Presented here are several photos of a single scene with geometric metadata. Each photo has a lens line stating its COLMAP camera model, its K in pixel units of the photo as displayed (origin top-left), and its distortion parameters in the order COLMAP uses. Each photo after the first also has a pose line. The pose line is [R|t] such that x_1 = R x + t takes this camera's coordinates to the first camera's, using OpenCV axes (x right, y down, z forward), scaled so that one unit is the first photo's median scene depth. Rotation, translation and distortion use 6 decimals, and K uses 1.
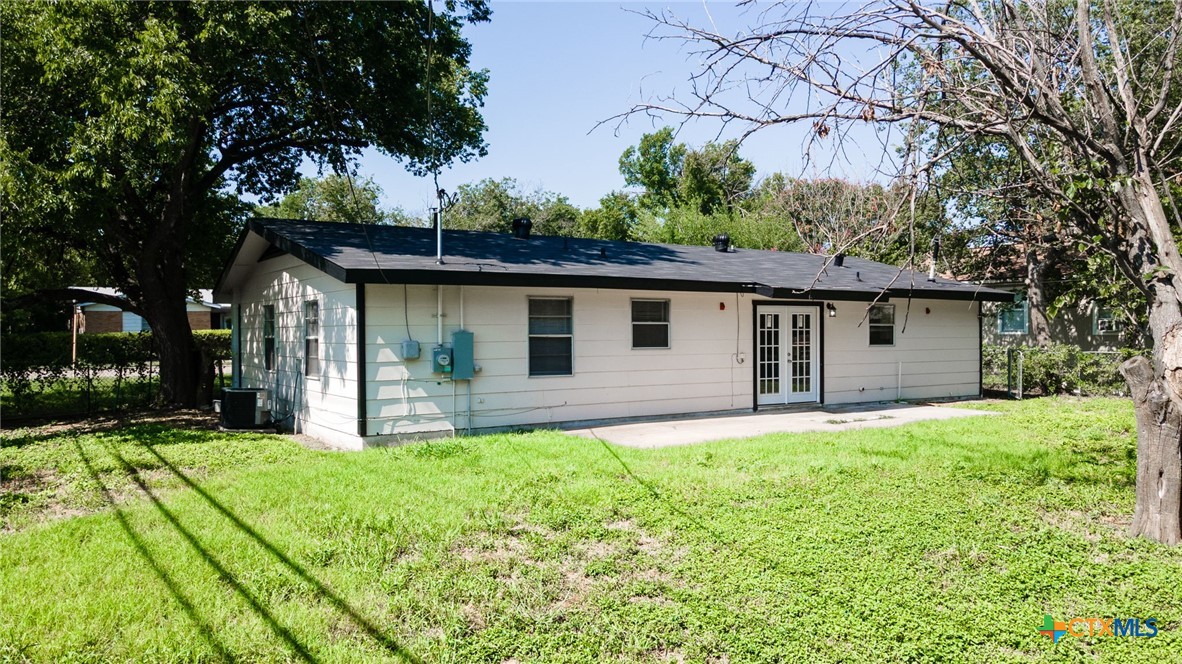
lens RADIAL K [[853.6, 0, 617.0], [0, 853.6, 331.0], [0, 0, 1]] dist [0.004772, 0.027983]
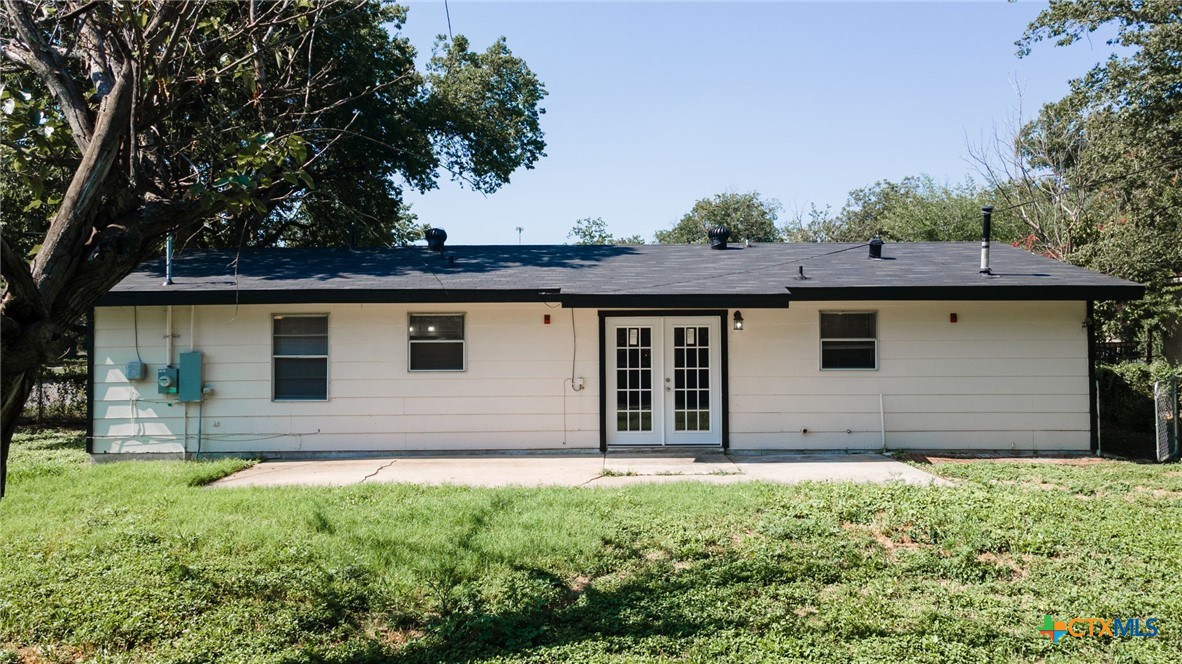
lens RADIAL K [[876.0, 0, 591.0], [0, 876.0, 334.9], [0, 0, 1]] dist [0.018178, 0.001315]
pose [[0.834211, -0.013642, -0.551277, 0.596536], [0.004616, 0.999832, -0.017756, 0.000416], [0.551426, 0.012267, 0.834134, 0.324250]]
